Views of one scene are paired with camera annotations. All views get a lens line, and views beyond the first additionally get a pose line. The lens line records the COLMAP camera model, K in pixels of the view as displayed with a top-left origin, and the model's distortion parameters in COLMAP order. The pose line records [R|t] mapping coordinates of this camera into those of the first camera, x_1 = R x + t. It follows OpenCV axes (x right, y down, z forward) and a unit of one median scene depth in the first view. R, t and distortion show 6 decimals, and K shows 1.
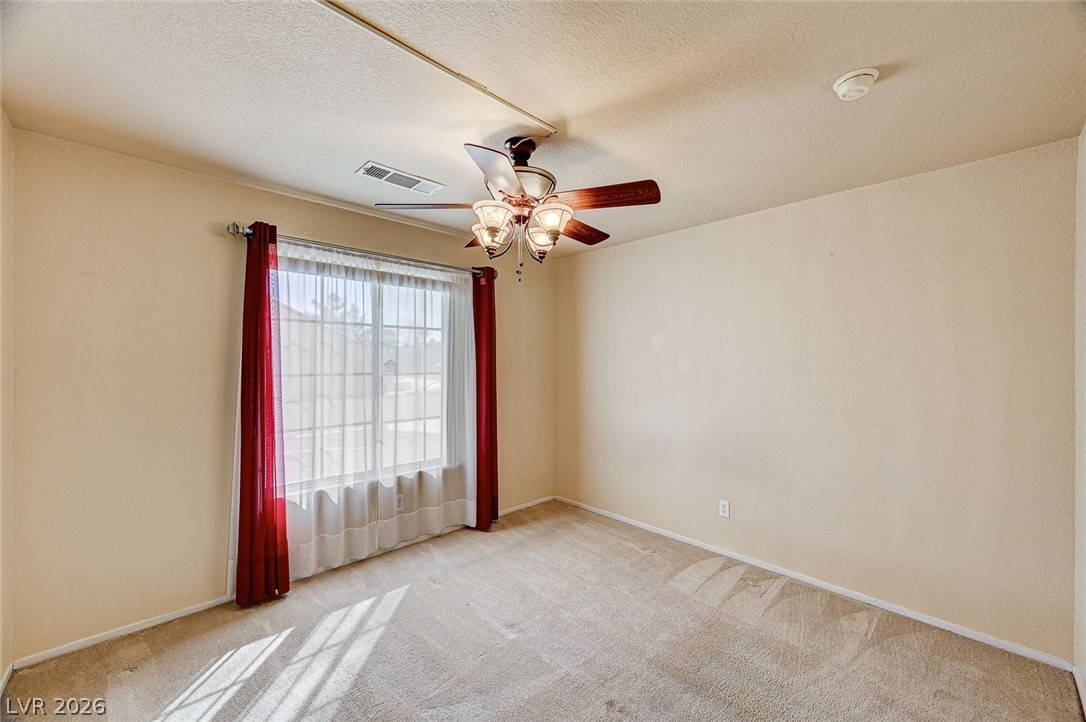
lens RADIAL K [[440.3, 0, 548.1], [0, 440.3, 363.0], [0, 0, 1]] dist [0.000140, 0.000280]
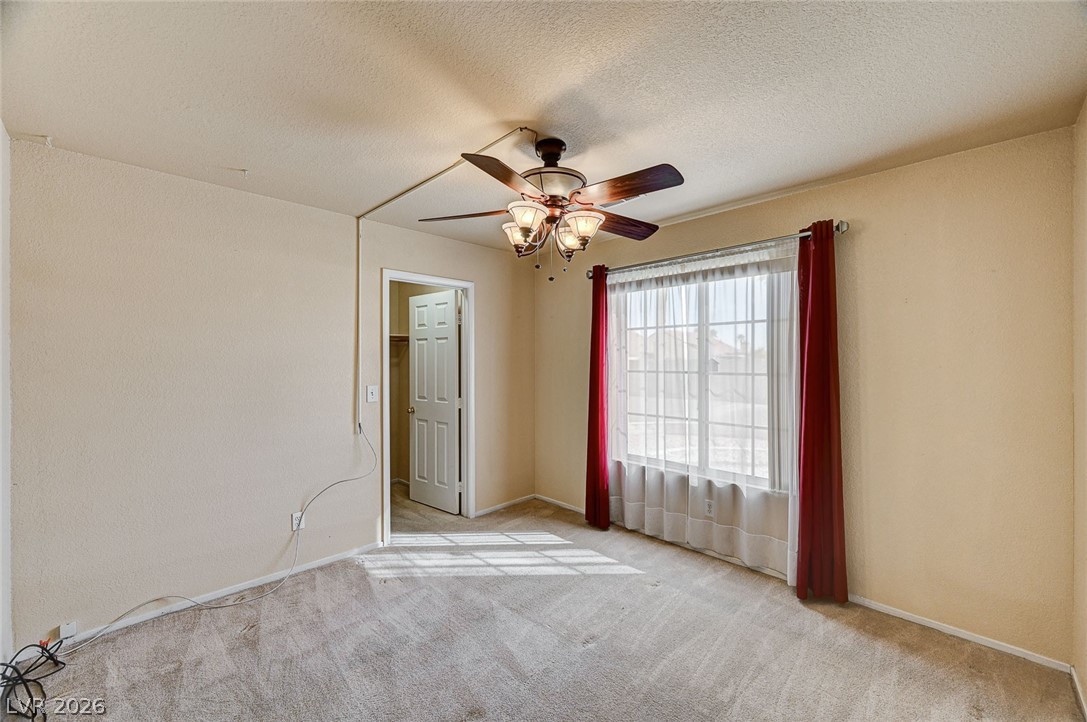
lens RADIAL K [[440.7, 0, 548.6], [0, 440.7, 363.0], [0, 0, 1]] dist [0.000140, 0.000280]
pose [[-0.014892, 0.007070, -0.999864, 0.683525], [0.002049, 0.999973, 0.007040, -0.005962], [0.999887, -0.001944, -0.014907, 0.728796]]
